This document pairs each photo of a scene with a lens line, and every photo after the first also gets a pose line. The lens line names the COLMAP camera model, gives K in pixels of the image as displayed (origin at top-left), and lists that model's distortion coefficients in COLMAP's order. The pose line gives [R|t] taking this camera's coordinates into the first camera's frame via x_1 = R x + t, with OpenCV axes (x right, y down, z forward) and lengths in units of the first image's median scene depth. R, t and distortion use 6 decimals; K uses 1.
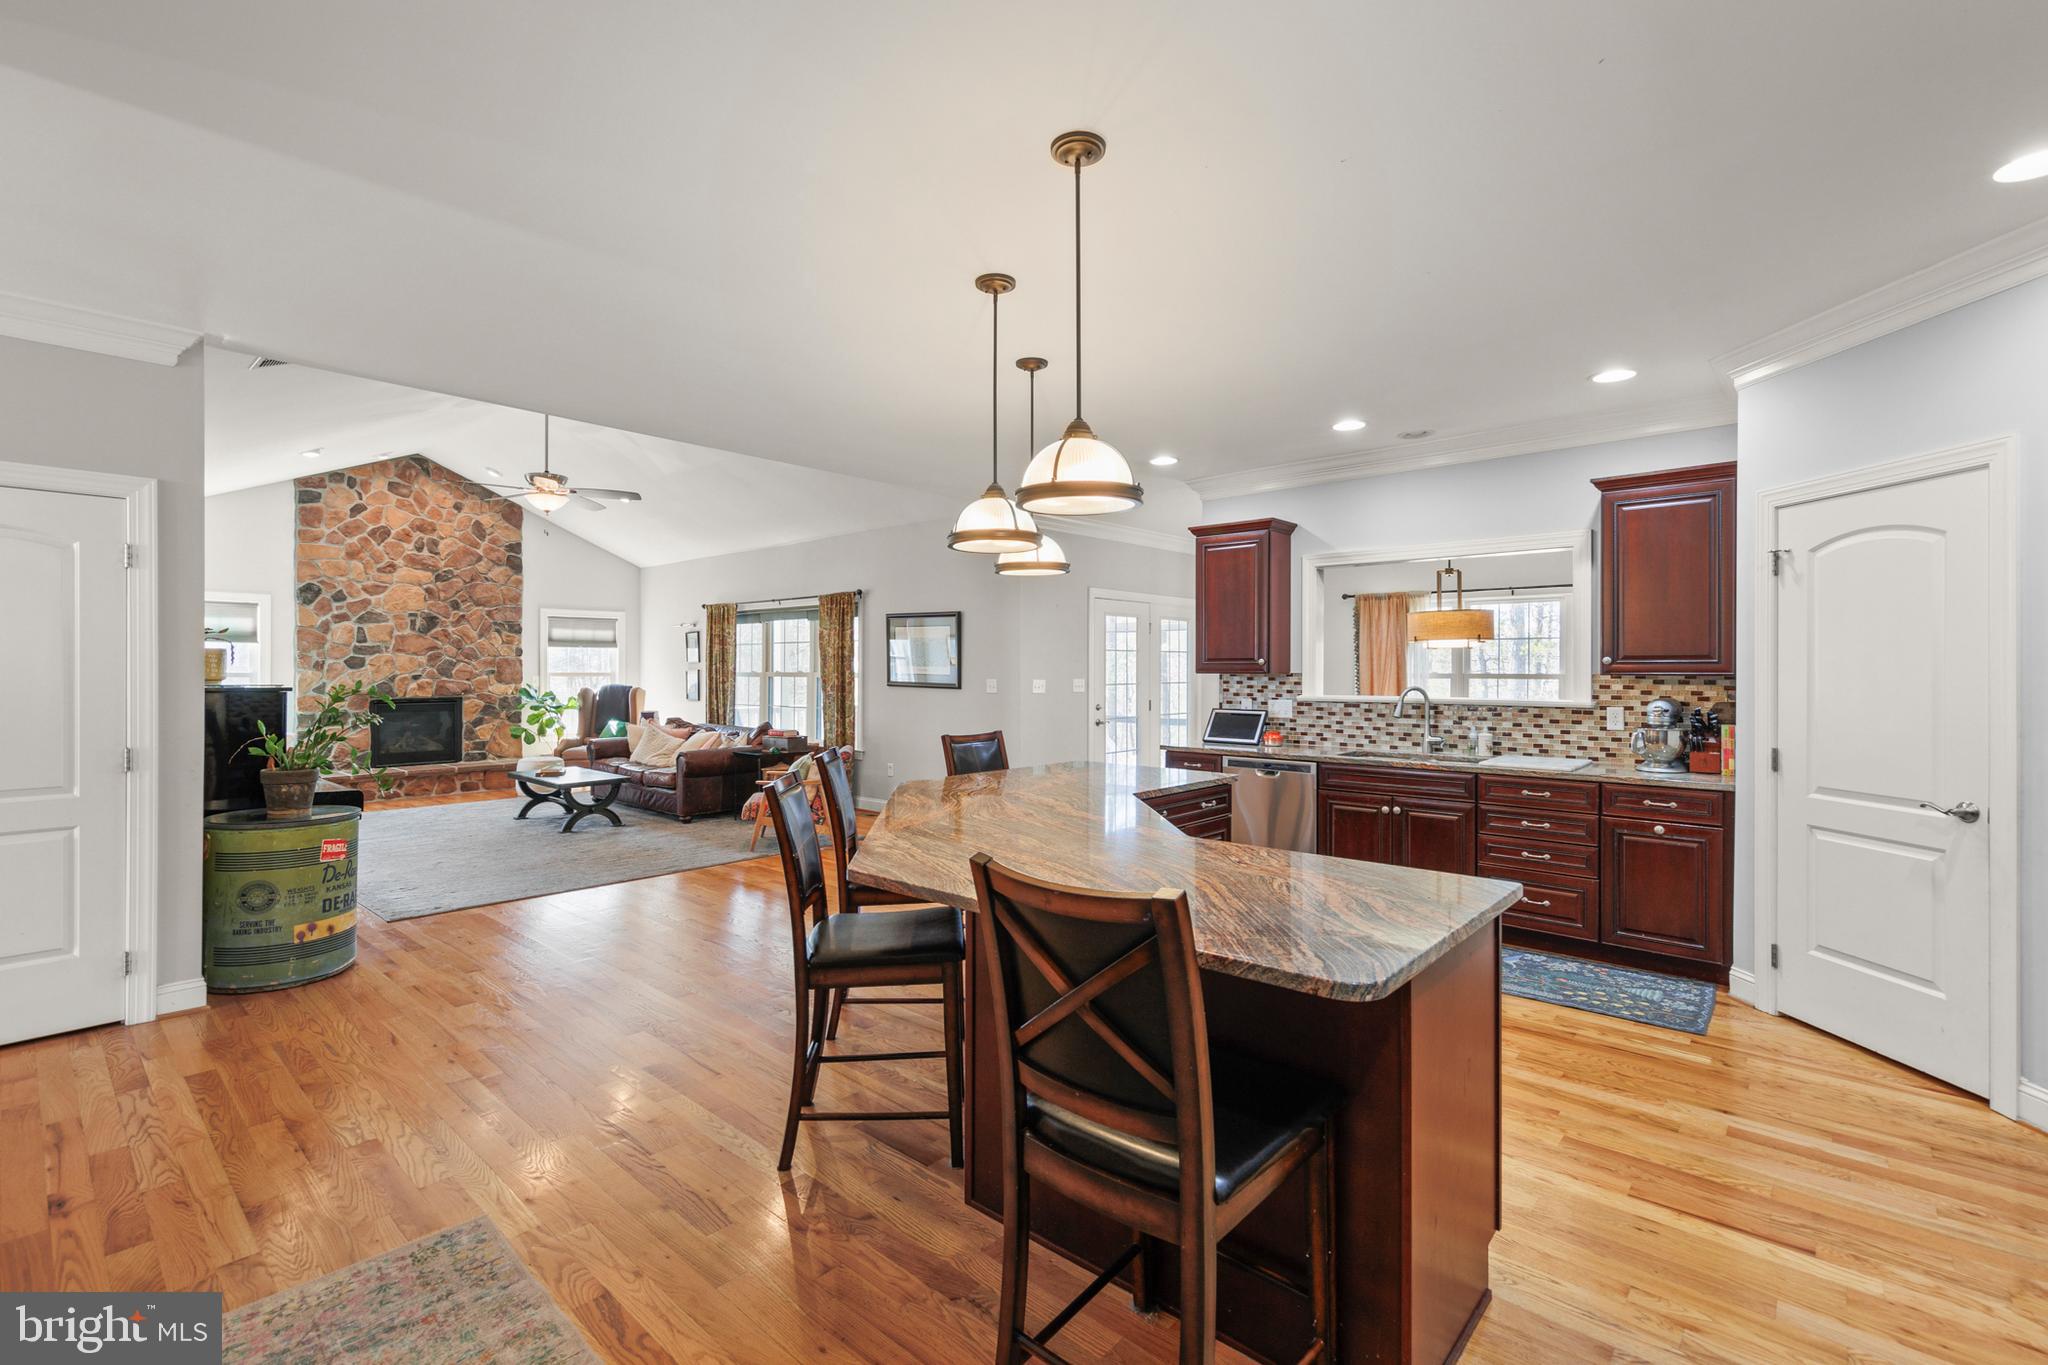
lens RADIAL K [[913.5, 0, 1036.0], [0, 913.5, 666.1], [0, 0, 1]] dist [0.004379, 0.000090]
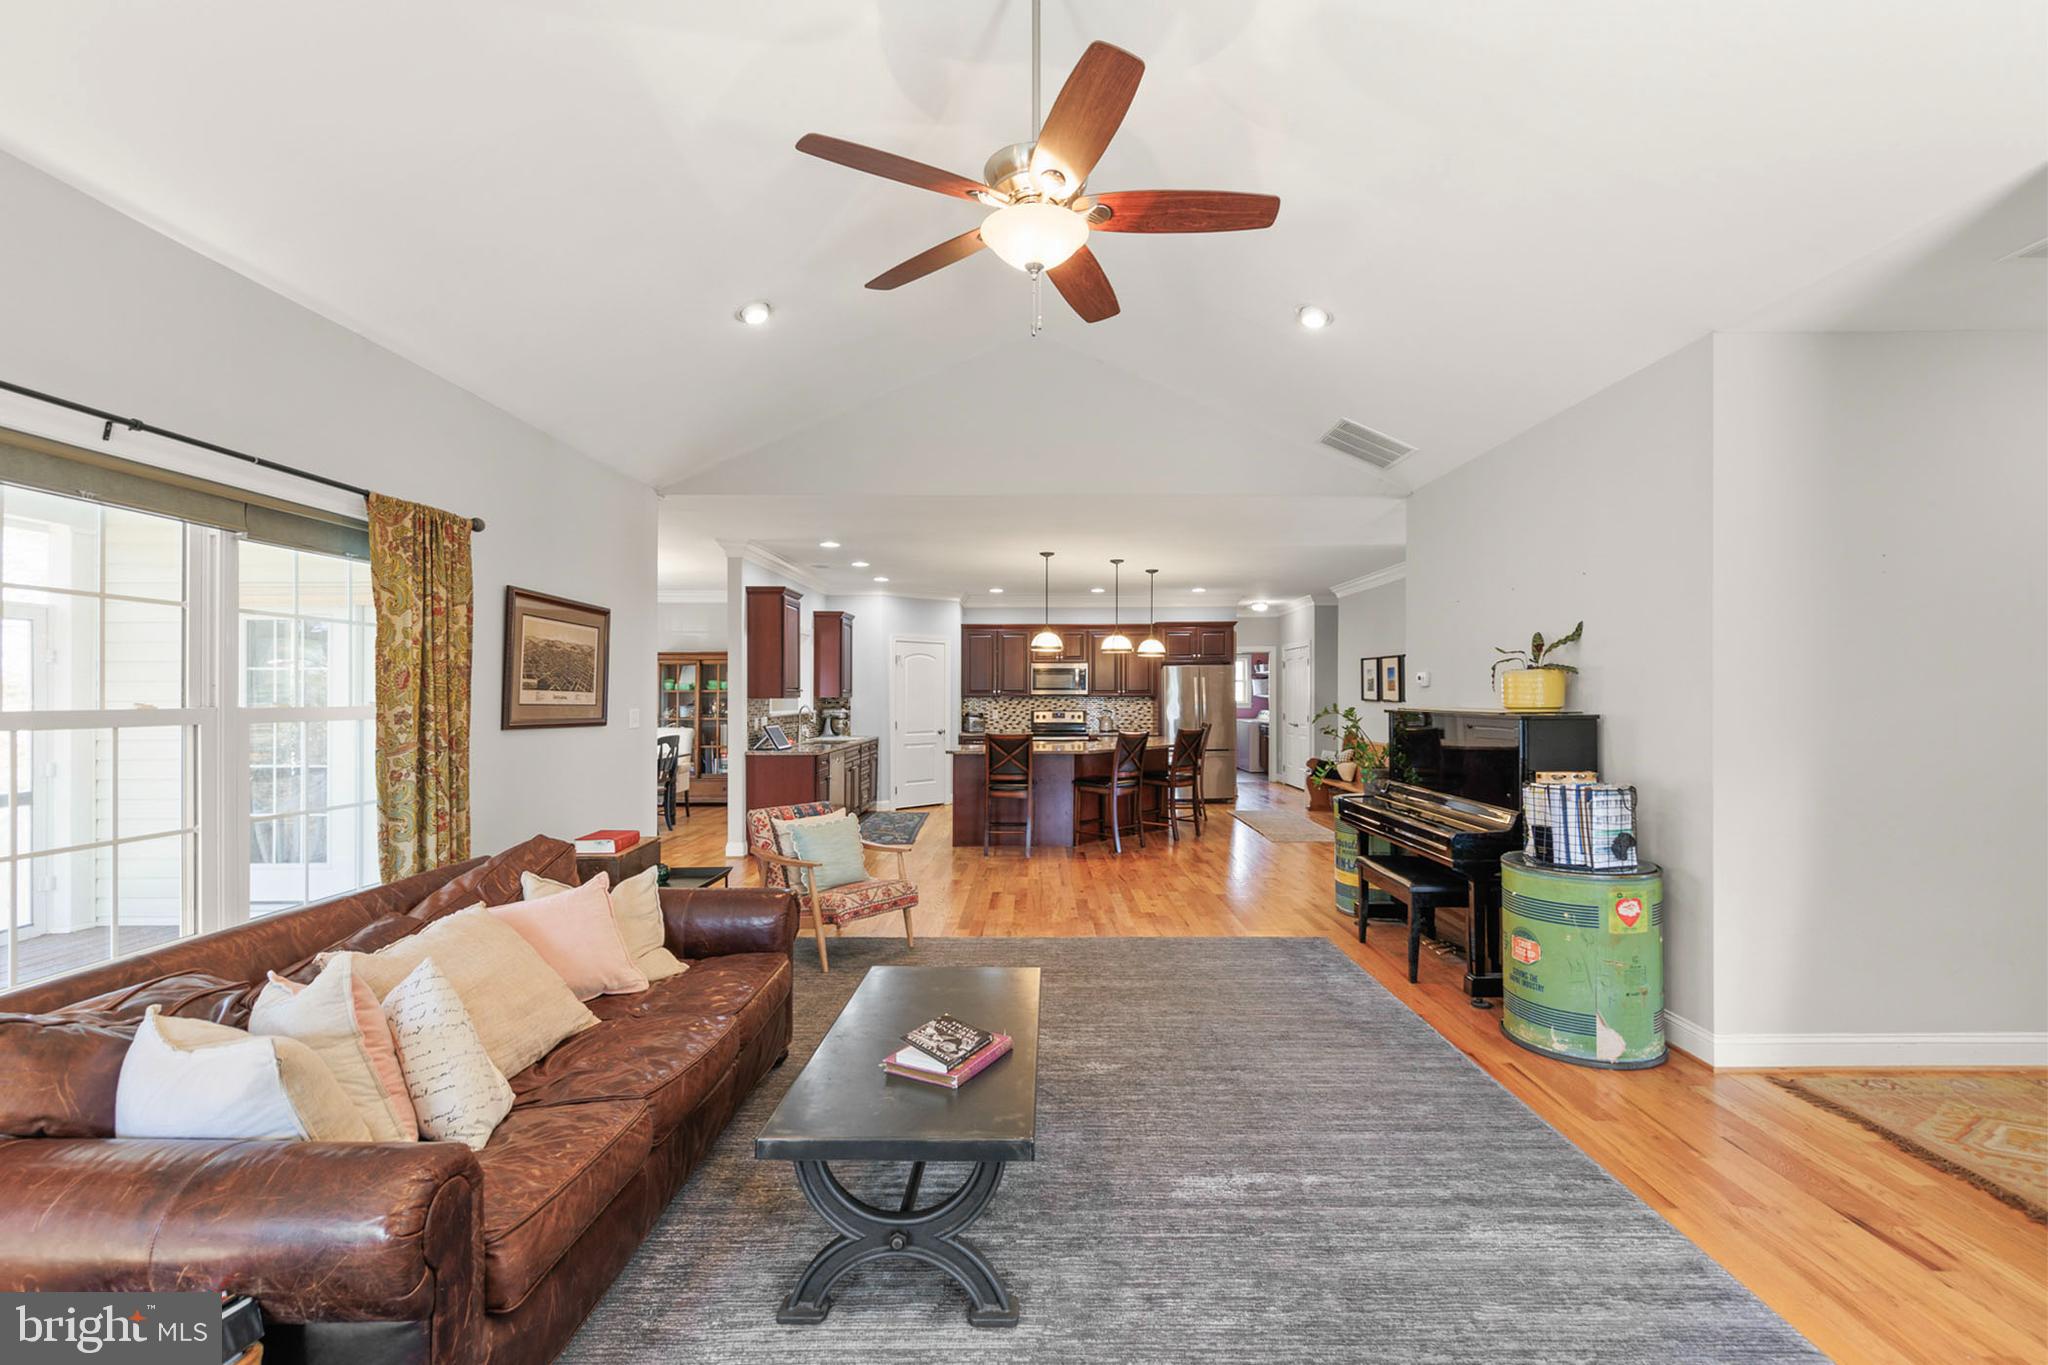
lens RADIAL K [[890.0, 0, 1030.1], [0, 890.0, 693.3], [0, 0, 1]] dist [0.007934, 0.000148]
pose [[-0.656186, -0.000373, 0.754599, -0.622289], [-0.004325, 0.999985, -0.003266, 0.001913], [-0.754587, -0.005407, -0.656178, 0.955191]]
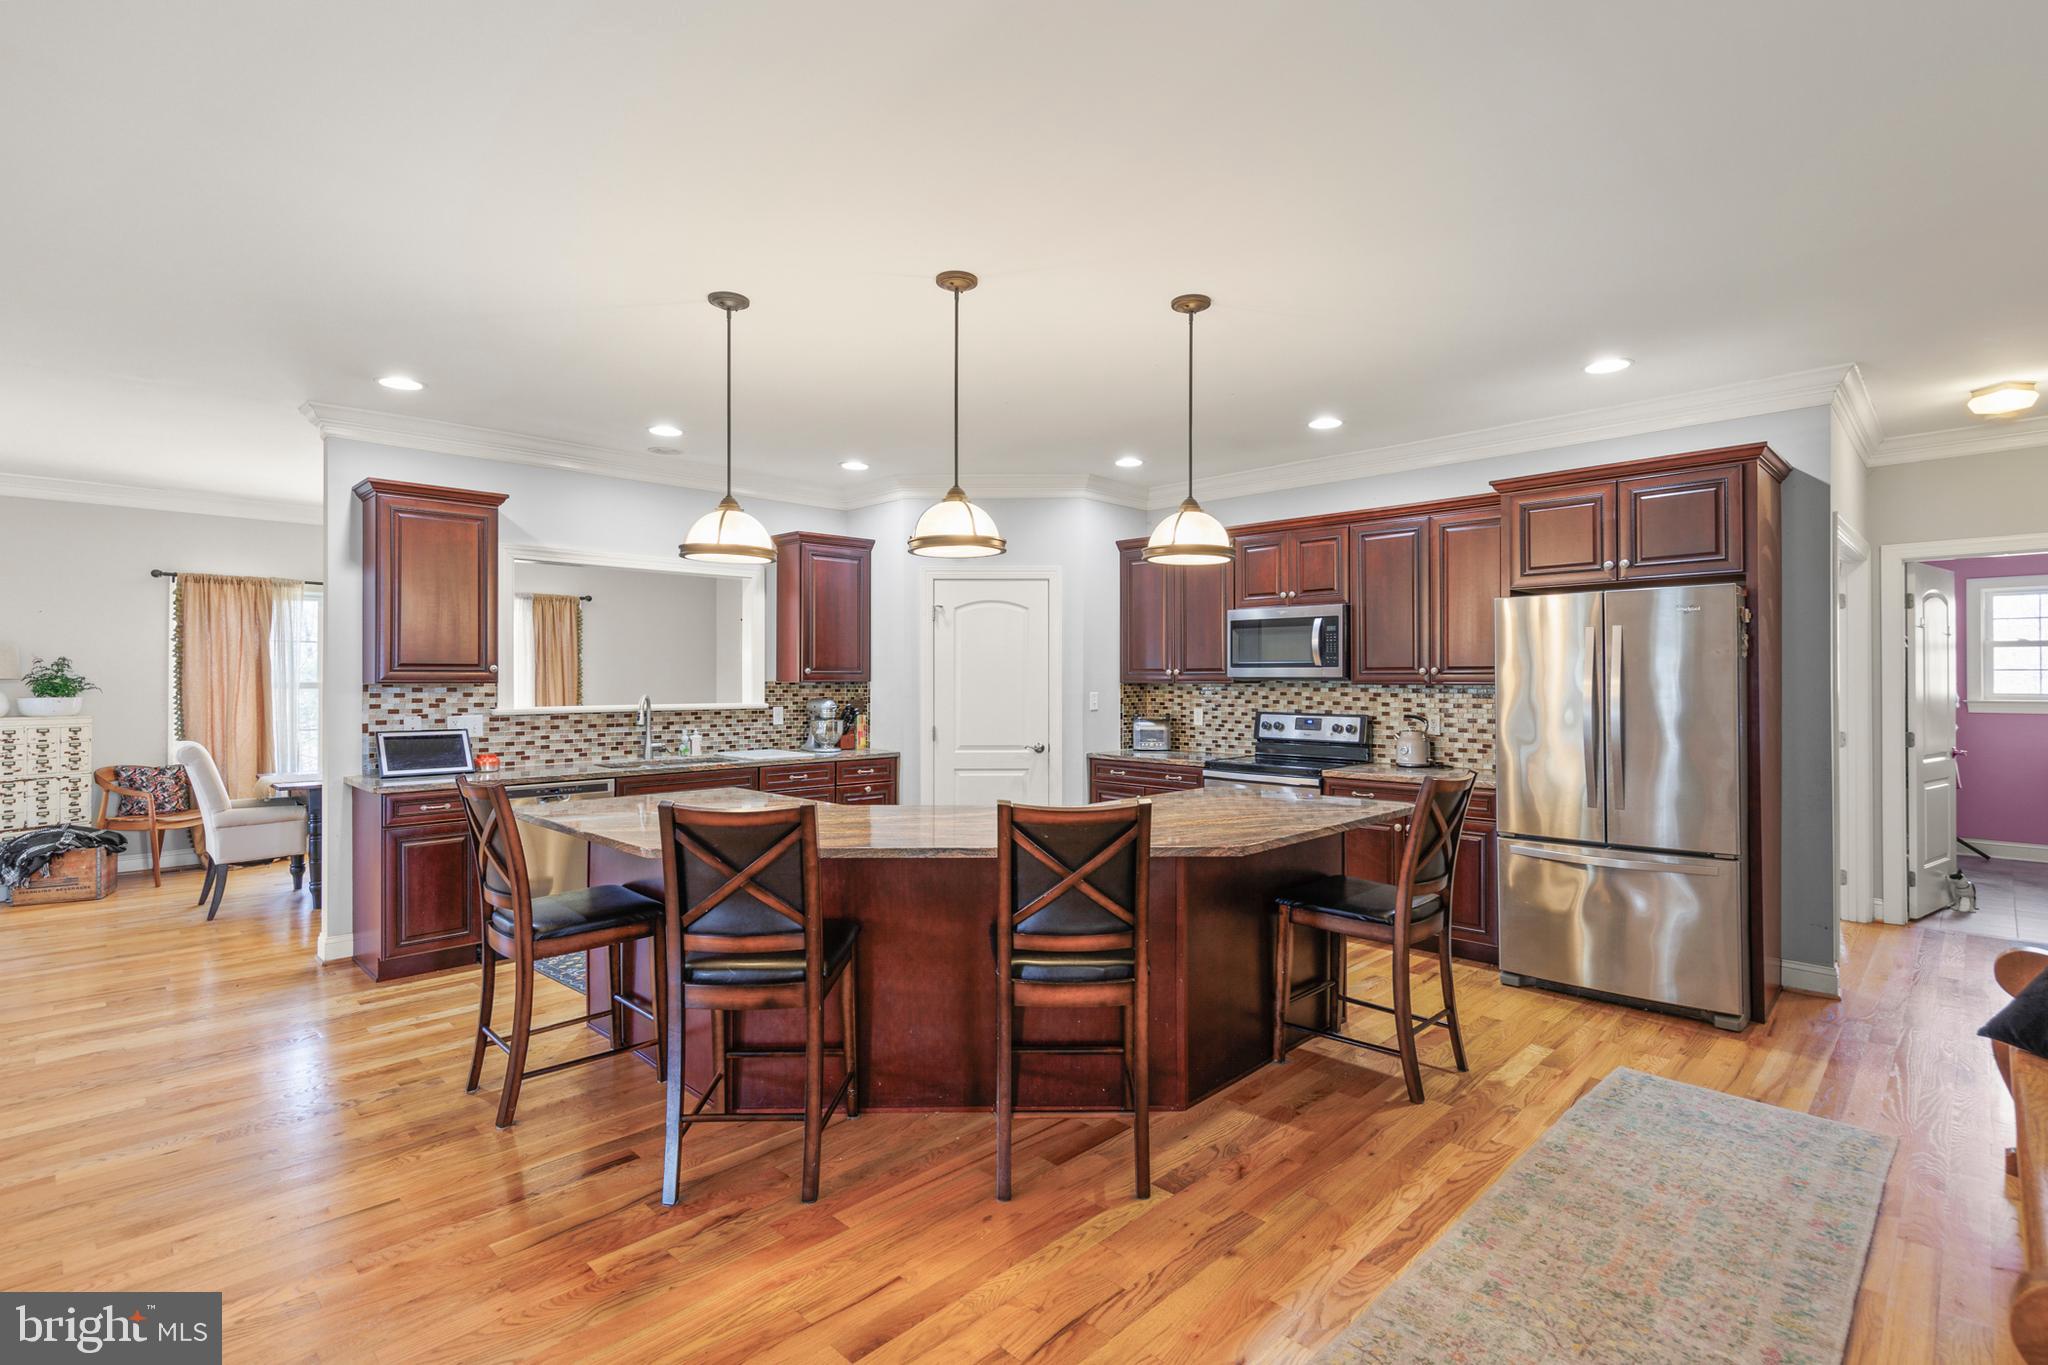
lens RADIAL K [[942.8, 0, 1024.0], [0, 942.8, 682.5], [0, 0, 1]] dist [0.002029, 0.000152]
pose [[0.063405, -0.006496, 0.997967, -0.323989], [-0.005183, 0.999963, 0.006839, -0.000493], [-0.997974, -0.005606, 0.063369, 0.270096]]
